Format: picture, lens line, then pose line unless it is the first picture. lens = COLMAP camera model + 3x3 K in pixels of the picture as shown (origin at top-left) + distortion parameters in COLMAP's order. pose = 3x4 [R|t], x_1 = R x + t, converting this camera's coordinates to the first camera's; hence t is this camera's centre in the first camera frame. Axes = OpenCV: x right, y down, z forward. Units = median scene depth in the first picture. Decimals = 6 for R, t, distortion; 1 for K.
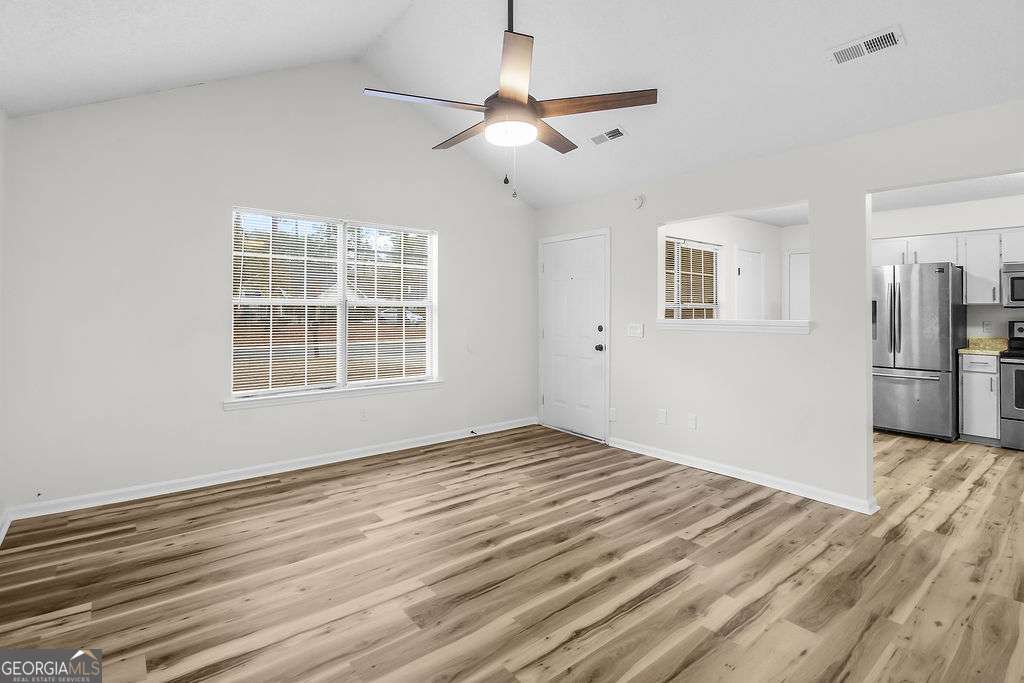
lens RADIAL K [[488.1, 0, 514.0], [0, 488.1, 310.2], [0, 0, 1]] dist [0.000538, -0.011329]
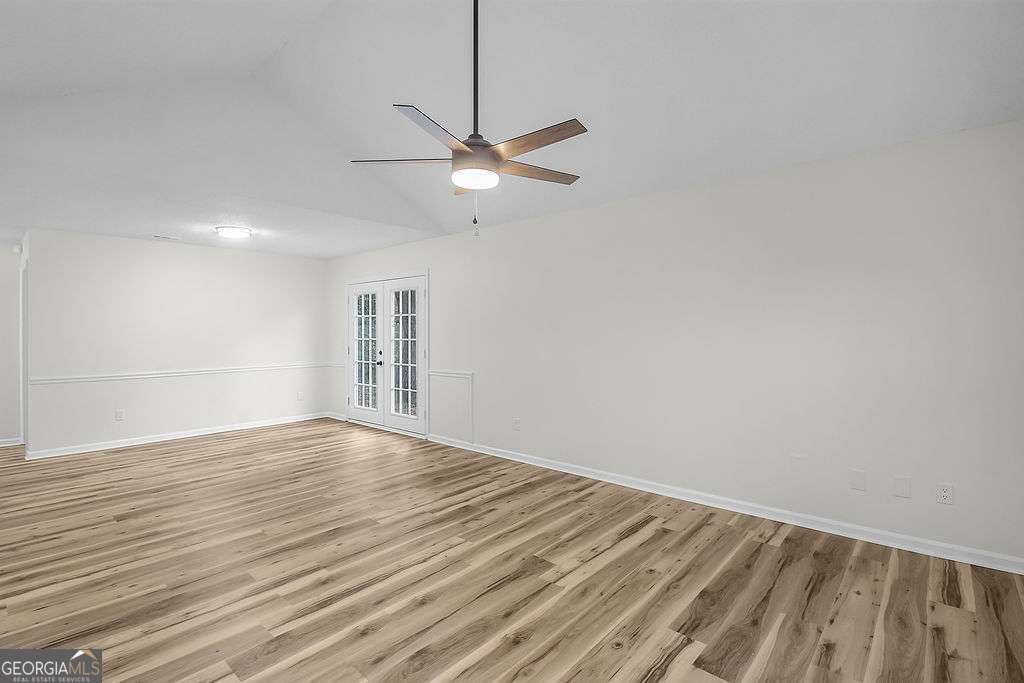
lens RADIAL K [[483.8, 0, 510.8], [0, 483.8, 328.7], [0, 0, 1]] dist [0.012468, -0.020645]
pose [[-0.987183, 0.001518, -0.159583, 0.073815], [0.001329, 0.999998, 0.001294, -0.015435], [0.159585, 0.001065, -0.987184, 1.662509]]
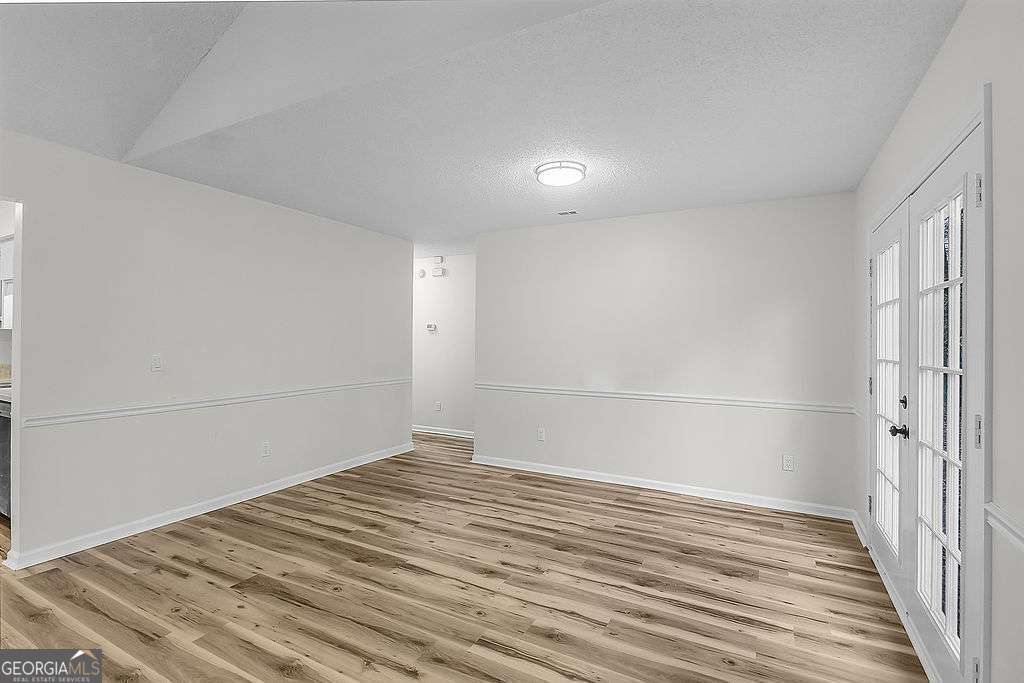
lens RADIAL K [[483.8, 0, 510.8], [0, 483.8, 328.7], [0, 0, 1]] dist [0.012468, -0.020645]
pose [[-0.387095, 0.011773, 0.921965, -0.173815], [-0.008803, 0.999826, -0.016463, -0.002225], [-0.921998, -0.014489, -0.386923, 0.233018]]
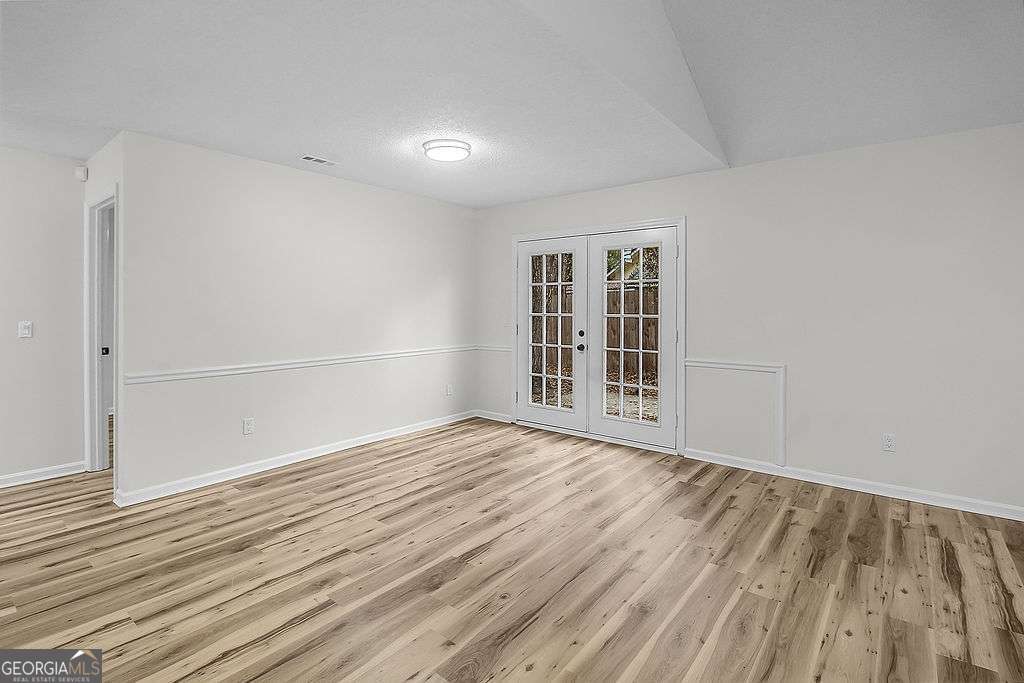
lens RADIAL K [[488.1, 0, 514.0], [0, 488.1, 310.2], [0, 0, 1]] dist [0.000538, -0.011329]
pose [[-0.977153, -0.003476, -0.212508, 0.902149], [-0.006352, 0.999897, 0.012853, -0.000076], [0.212442, 0.013909, -0.977075, 0.913142]]
